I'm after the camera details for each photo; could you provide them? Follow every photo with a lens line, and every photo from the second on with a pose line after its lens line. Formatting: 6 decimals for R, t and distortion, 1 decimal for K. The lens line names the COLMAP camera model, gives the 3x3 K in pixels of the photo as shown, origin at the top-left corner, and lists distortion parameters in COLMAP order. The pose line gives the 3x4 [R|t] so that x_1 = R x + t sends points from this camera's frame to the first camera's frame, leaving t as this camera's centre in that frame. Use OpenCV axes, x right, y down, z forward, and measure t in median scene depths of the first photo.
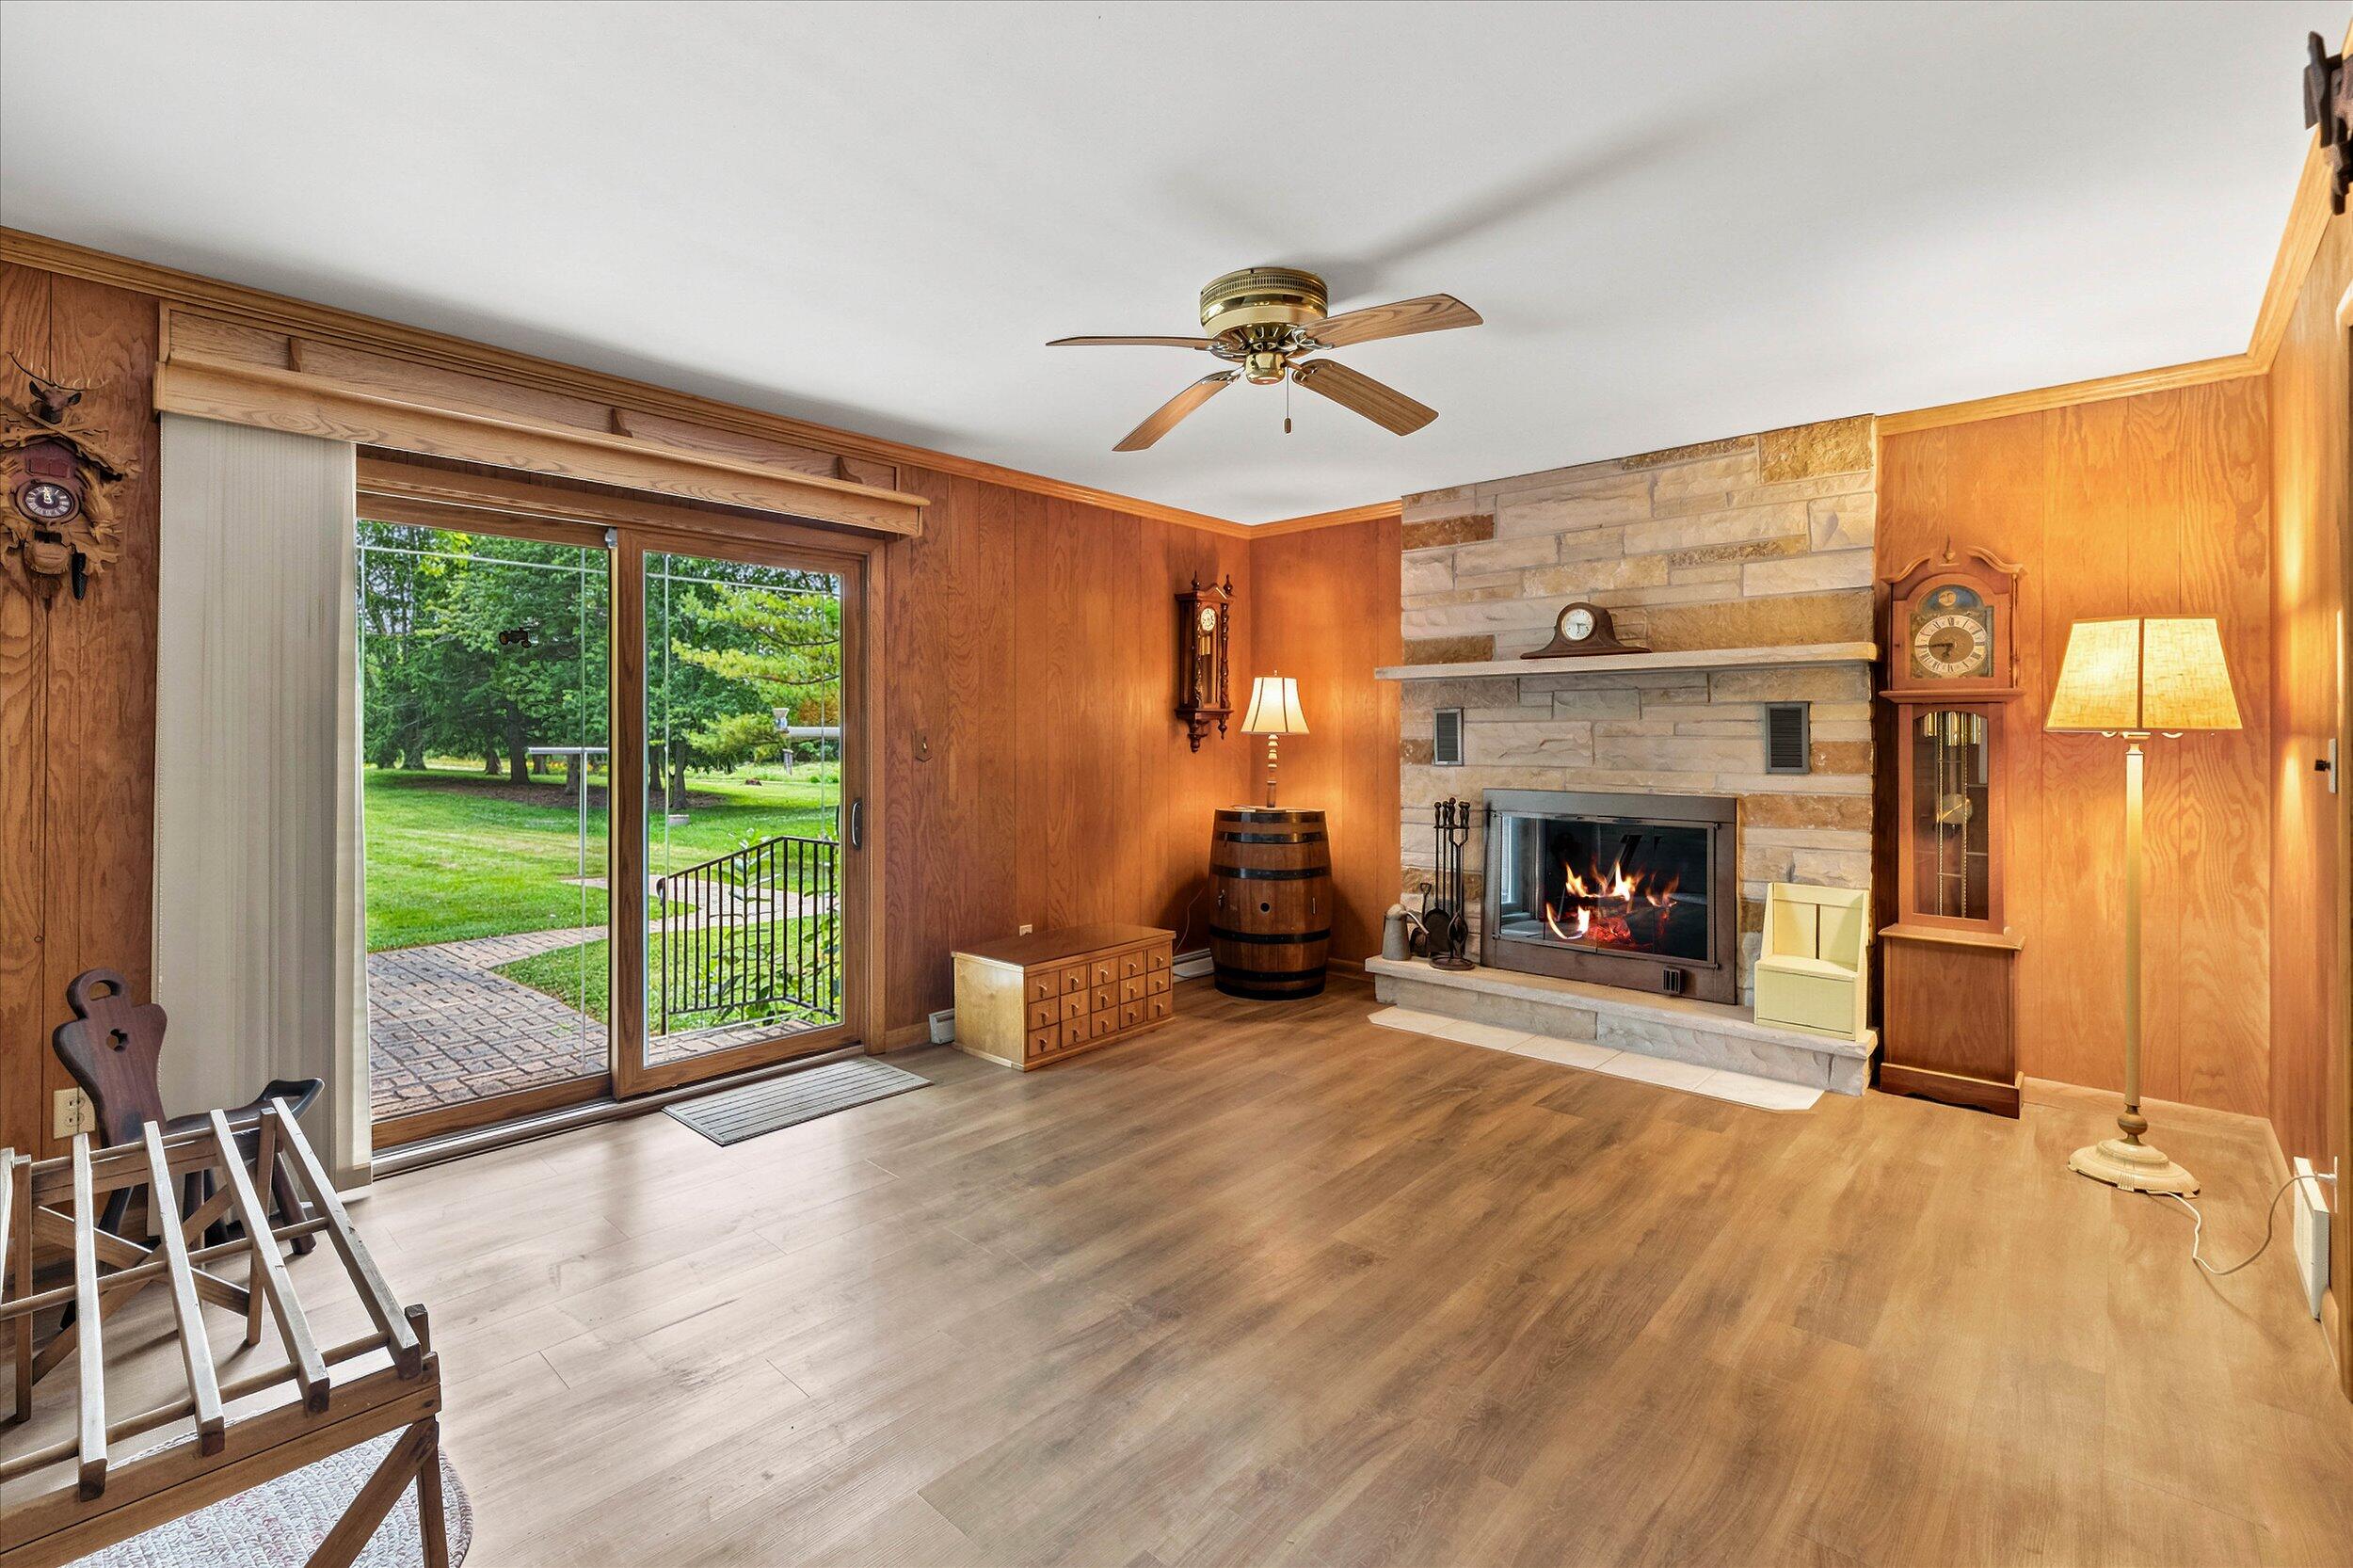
lens RADIAL K [[1003.1, 0, 1202.9], [0, 1003.1, 743.8], [0, 0, 1]] dist [-0.001258, 0.000934]
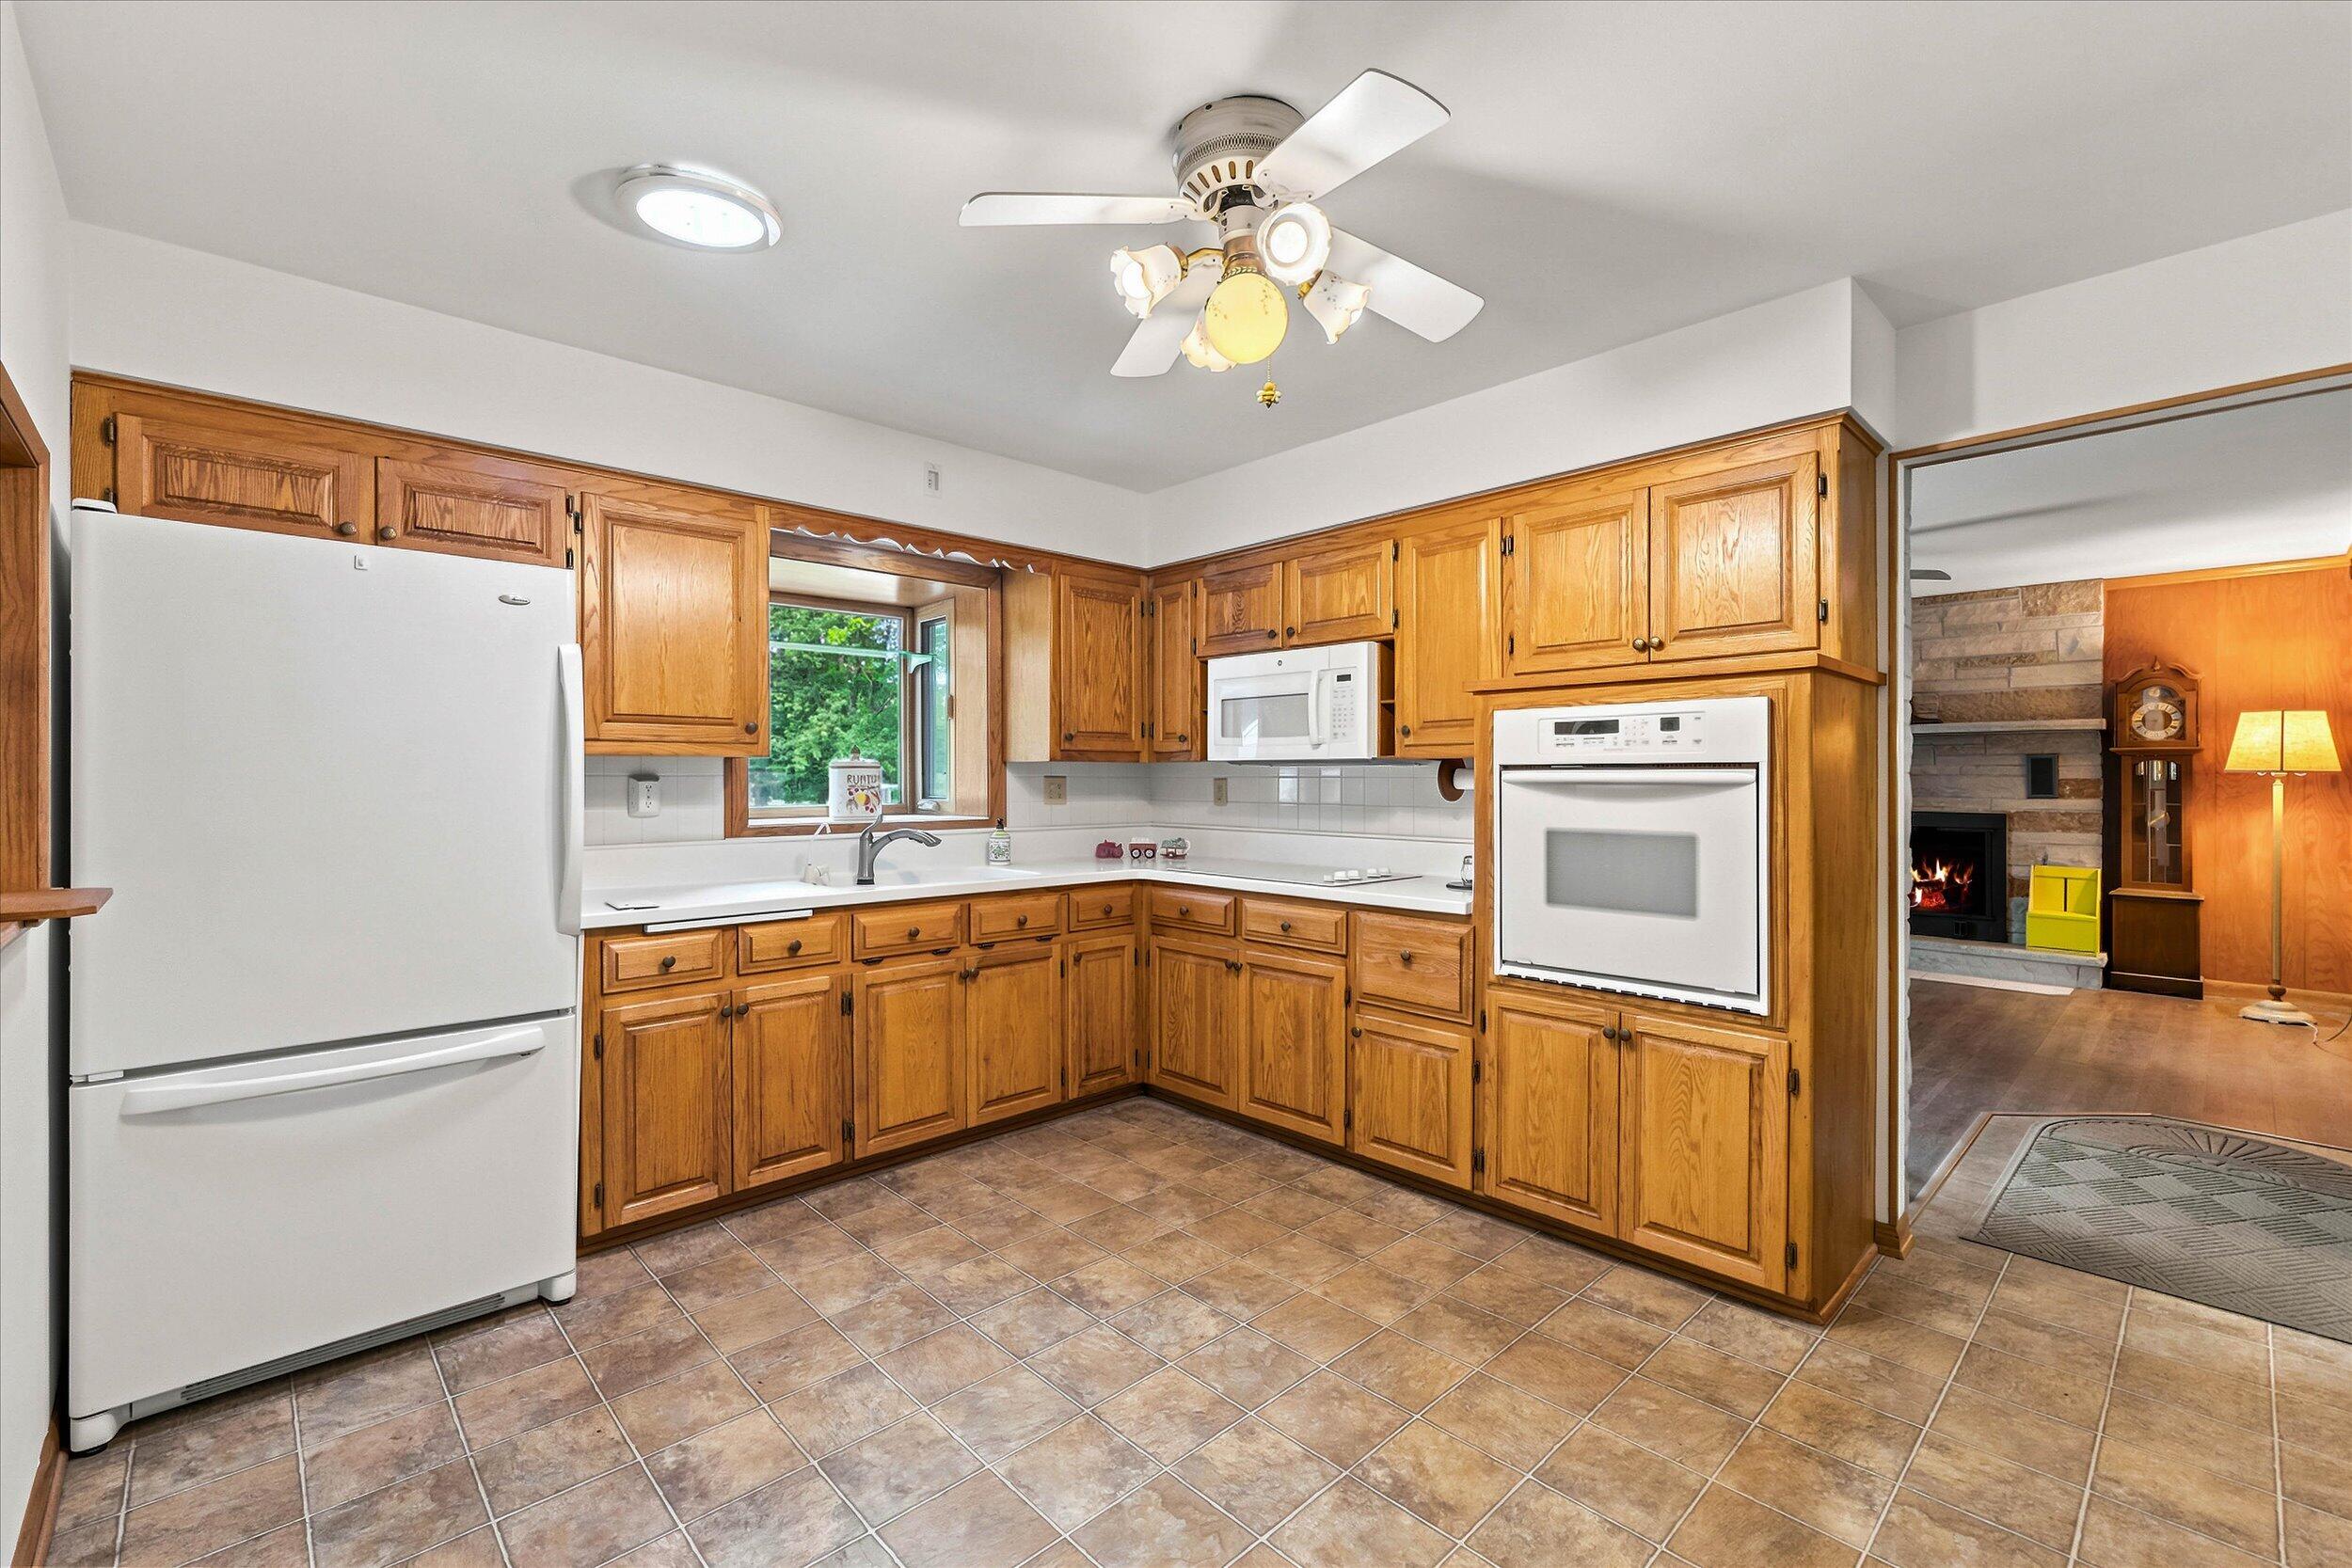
lens RADIAL K [[1002.6, 0, 1175.7], [0, 1002.6, 780.0], [0, 0, 1]] dist [-0.001258, 0.000934]
pose [[0.997493, 0.003447, -0.070681, -0.742667], [-0.003780, 0.999982, -0.004565, 0.013718], [0.070664, 0.004821, 0.997489, -0.757531]]
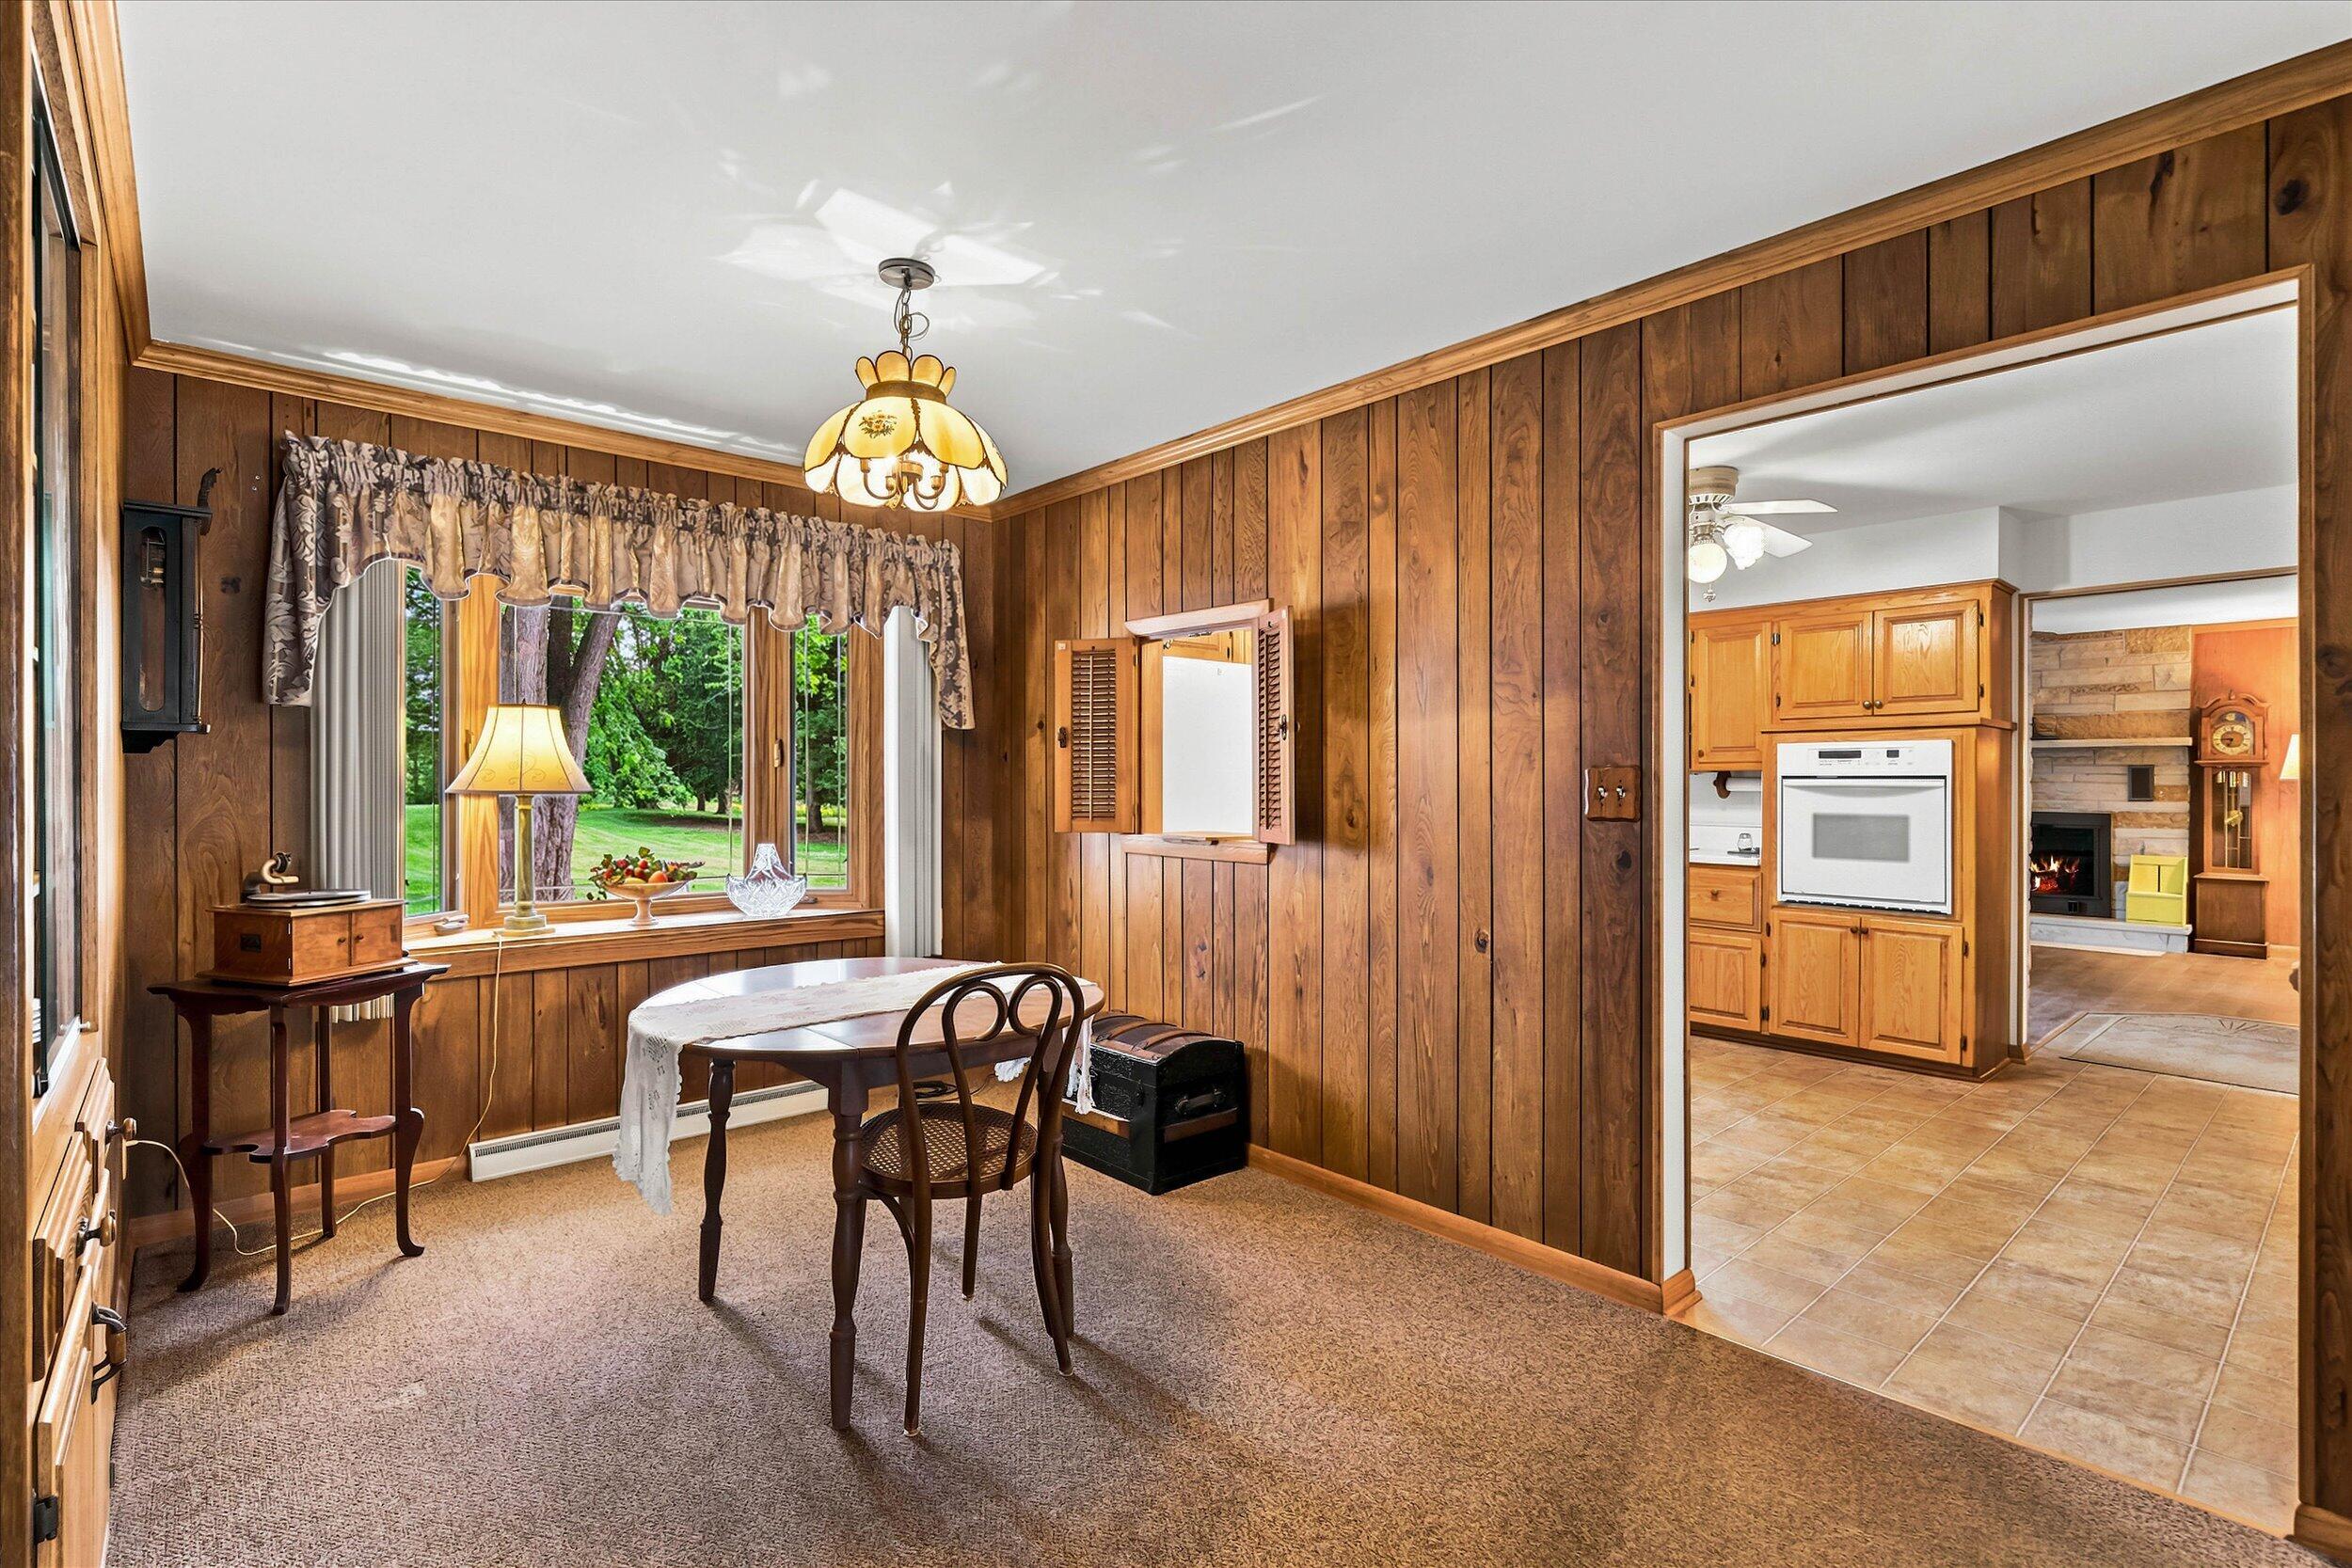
lens RADIAL K [[1096.4, 0, 1185.7], [0, 1096.4, 788.1], [0, 0, 1]] dist [0.002798, 0.000223]
pose [[0.995465, 0.006361, -0.094920, -1.178754], [-0.006502, 0.999978, -0.001176, 0.020091], [0.094911, 0.001788, 0.995484, -1.453427]]
